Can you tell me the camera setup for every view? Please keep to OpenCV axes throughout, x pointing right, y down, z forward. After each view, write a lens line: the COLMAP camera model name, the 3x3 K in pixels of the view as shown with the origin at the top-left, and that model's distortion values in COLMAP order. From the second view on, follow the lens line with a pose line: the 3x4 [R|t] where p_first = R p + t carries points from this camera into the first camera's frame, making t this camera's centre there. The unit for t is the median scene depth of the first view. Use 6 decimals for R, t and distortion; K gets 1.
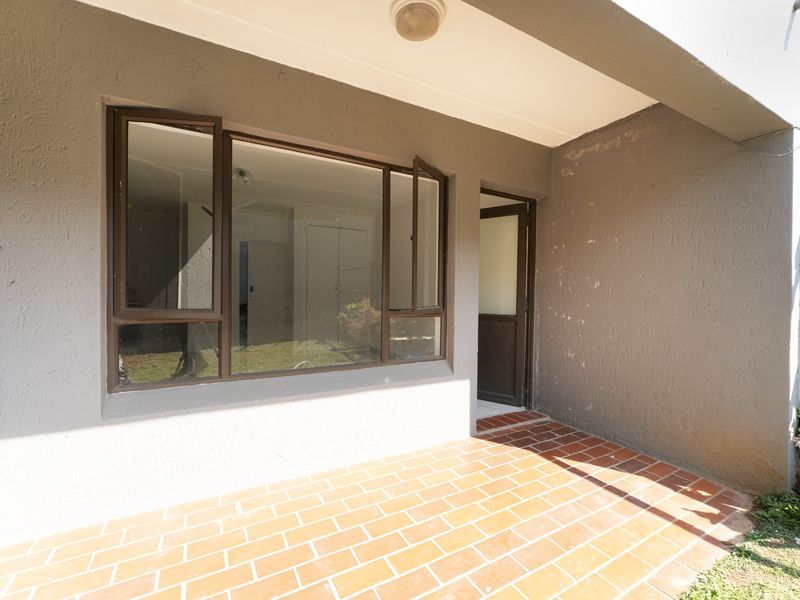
lens RADIAL K [[354.9, 0, 401.5], [0, 354.9, 299.3], [0, 0, 1]] dist [-0.010041, 0.007976]
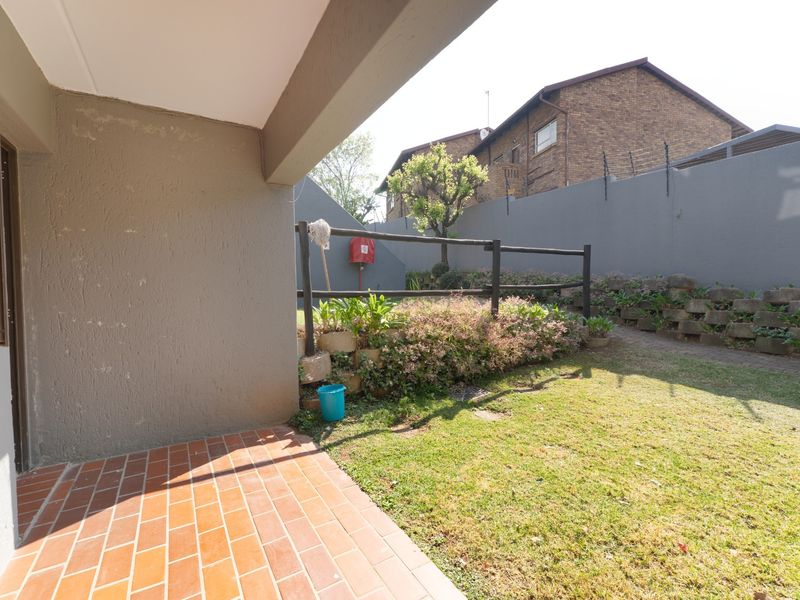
lens RADIAL K [[354.9, 0, 401.5], [0, 354.9, 299.3], [0, 0, 1]] dist [-0.010041, 0.007976]
pose [[-0.040945, -0.043840, 0.998199, -0.415876], [0.022996, 0.998731, 0.044807, -0.024999], [-0.998897, 0.024789, -0.039885, 0.441023]]
